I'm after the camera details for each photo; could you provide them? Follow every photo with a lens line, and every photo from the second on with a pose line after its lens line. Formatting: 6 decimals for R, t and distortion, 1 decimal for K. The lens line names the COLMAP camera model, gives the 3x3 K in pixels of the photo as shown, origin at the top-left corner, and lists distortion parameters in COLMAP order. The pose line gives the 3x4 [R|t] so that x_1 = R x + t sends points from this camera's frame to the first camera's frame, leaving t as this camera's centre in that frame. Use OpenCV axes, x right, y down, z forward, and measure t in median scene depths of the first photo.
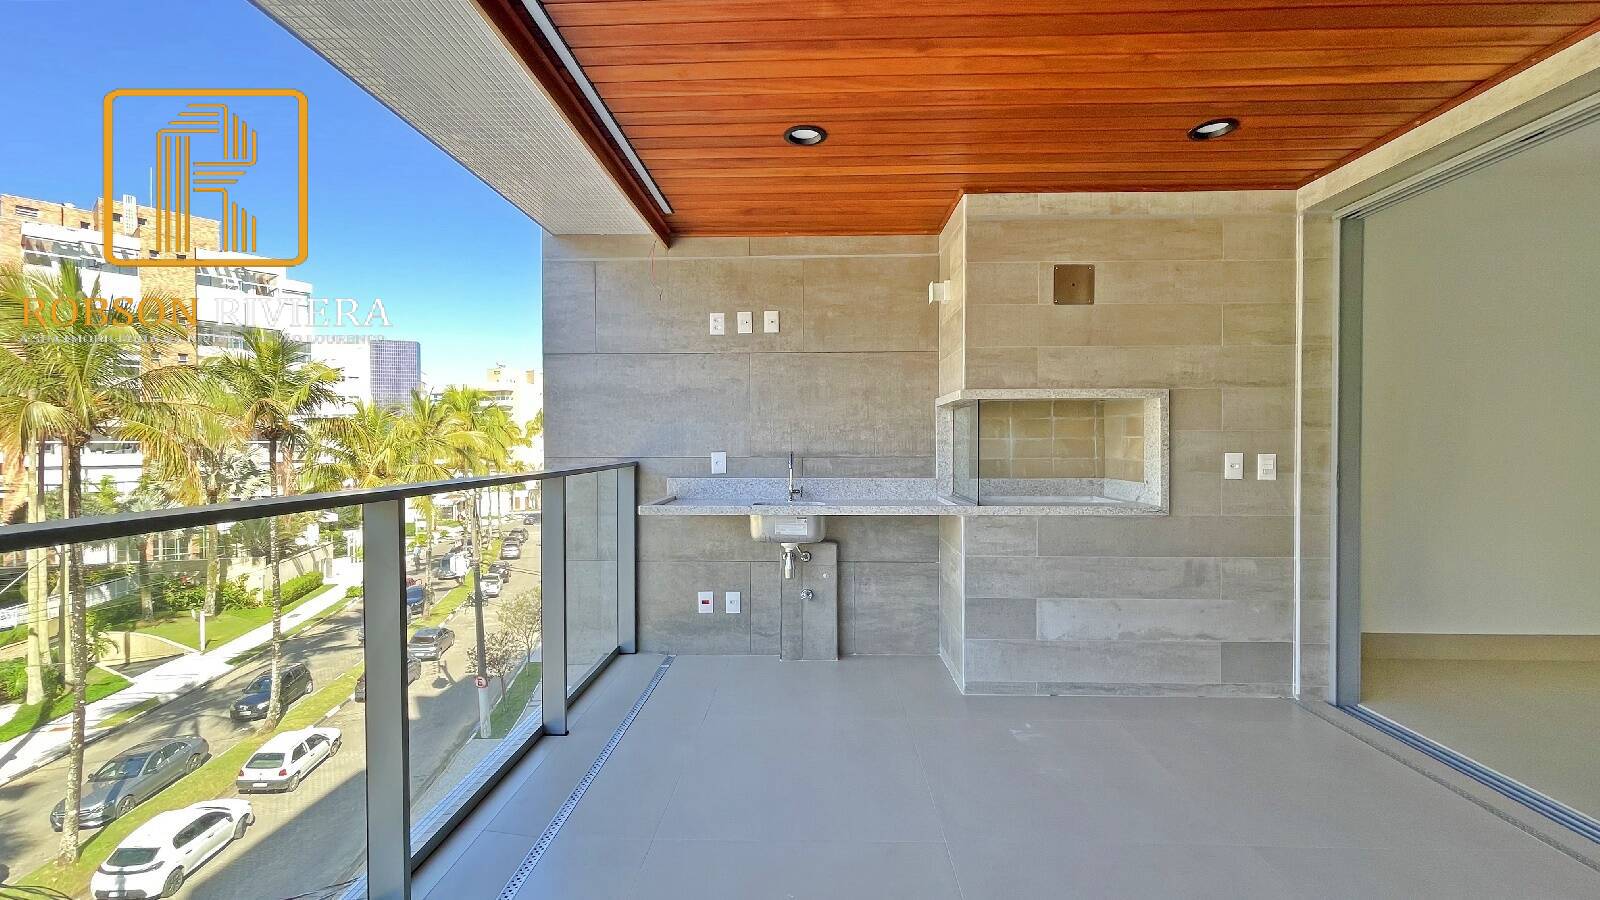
lens RADIAL K [[655.8, 0, 789.3], [0, 655.8, 448.1], [0, 0, 1]] dist [-0.003244, -0.001482]
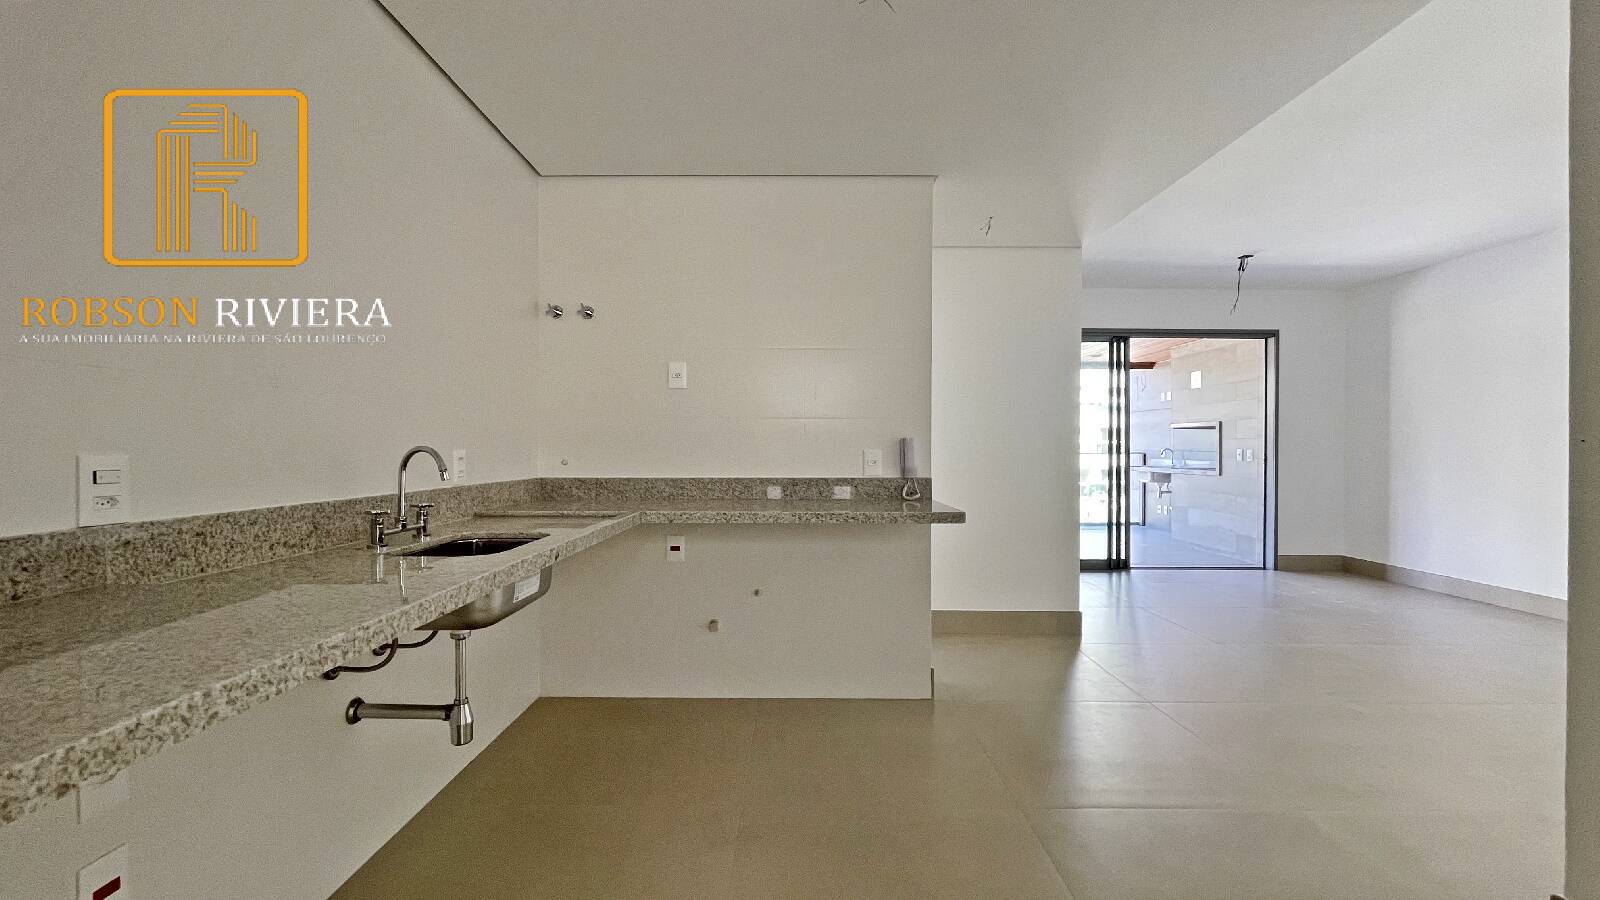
lens RADIAL K [[655.8, 0, 792.7], [0, 655.8, 452.1], [0, 0, 1]] dist [-0.003244, -0.001482]
pose [[0.036991, 0.006559, -0.999294, 2.813278], [-0.005601, 0.999964, 0.006356, 0.012683], [0.999300, 0.005362, 0.037027, -0.588996]]
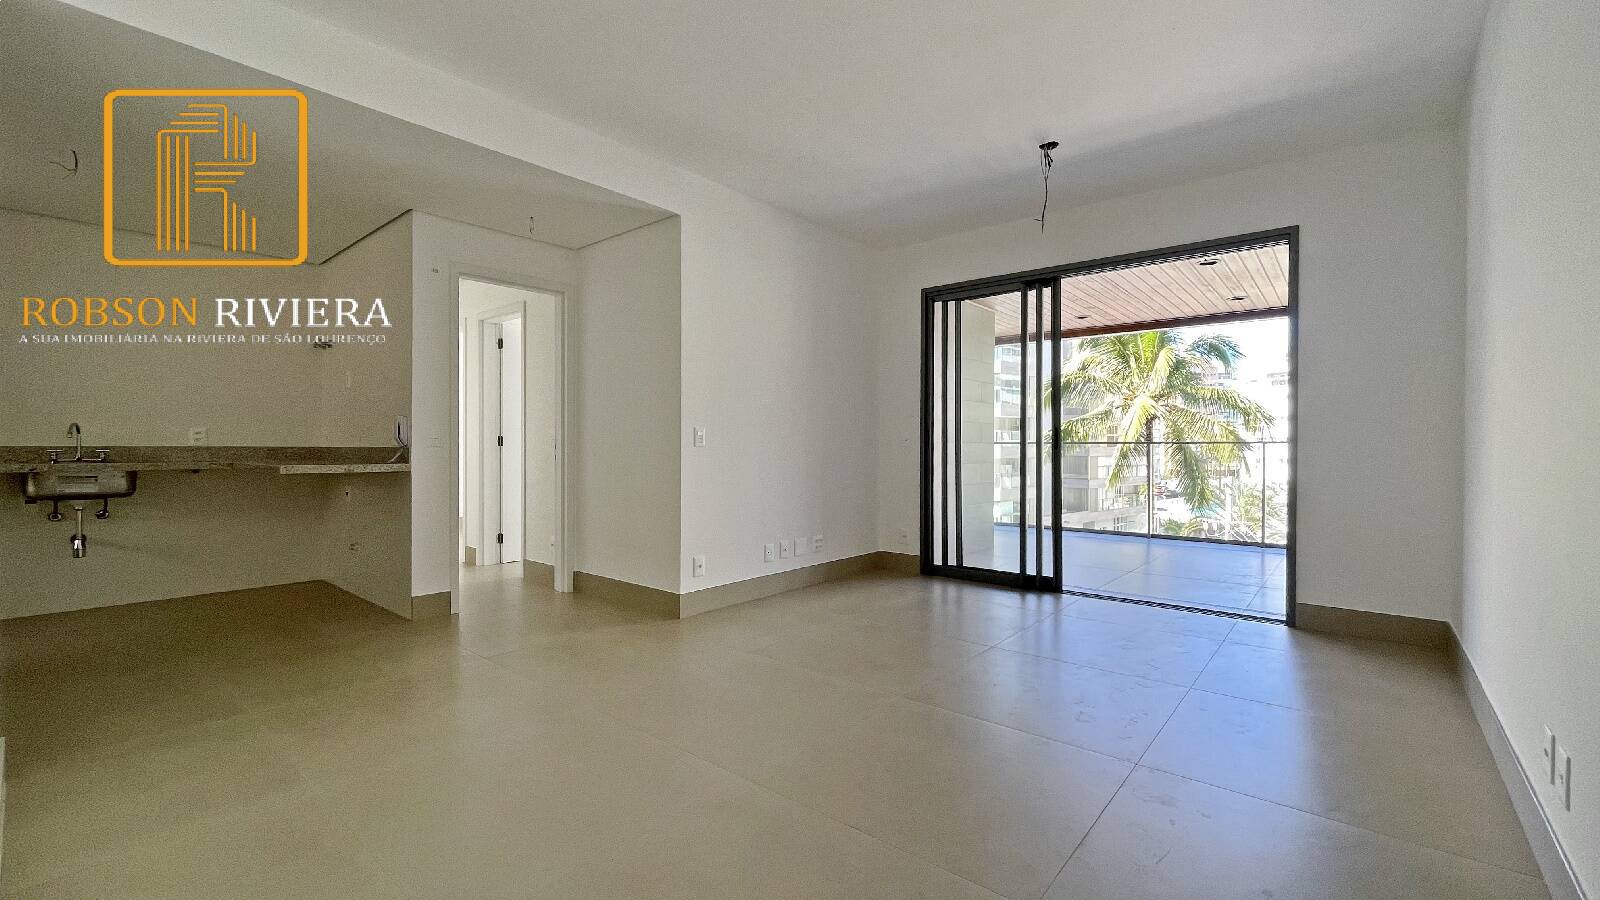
lens RADIAL K [[655.8, 0, 799.6], [0, 655.8, 458.3], [0, 0, 1]] dist [-0.003244, -0.001482]
pose [[-0.619901, 0.016237, -0.784512, 2.371107], [-0.006025, 0.999658, 0.025451, 0.040055], [0.784657, 0.020504, -0.619591, 0.973291]]
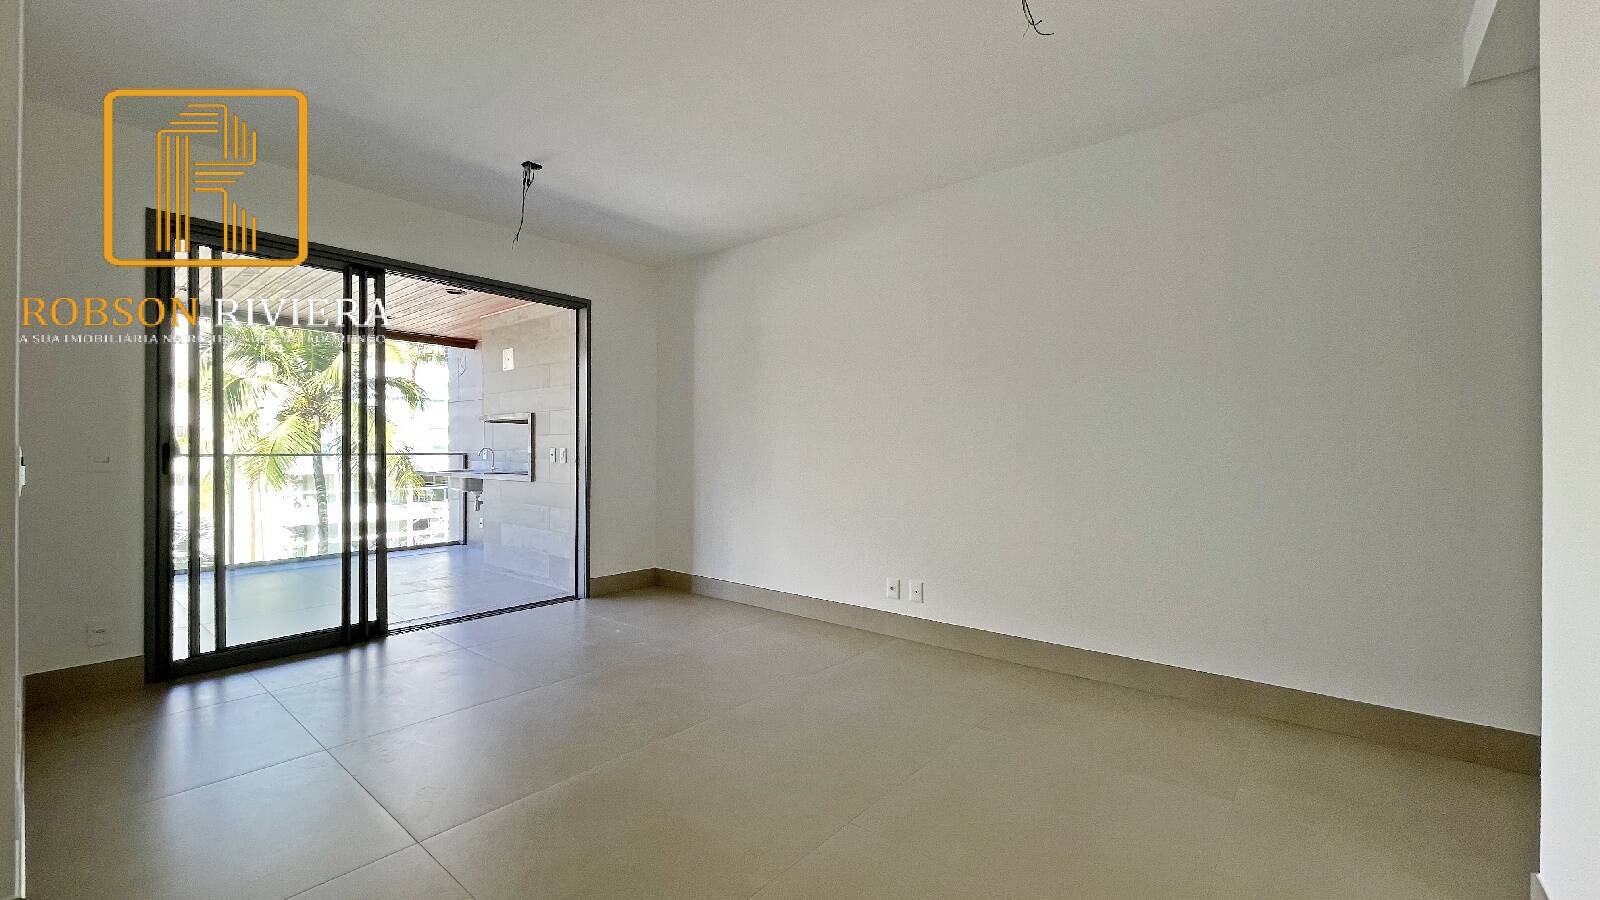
lens RADIAL K [[655.8, 0, 797.5], [0, 655.8, 447.2], [0, 0, 1]] dist [-0.003244, -0.001482]
pose [[0.796477, 0.001086, -0.604667, 2.256330], [-0.007777, 0.999934, -0.008449, 0.014988], [0.604618, 0.011432, 0.796433, -0.011582]]
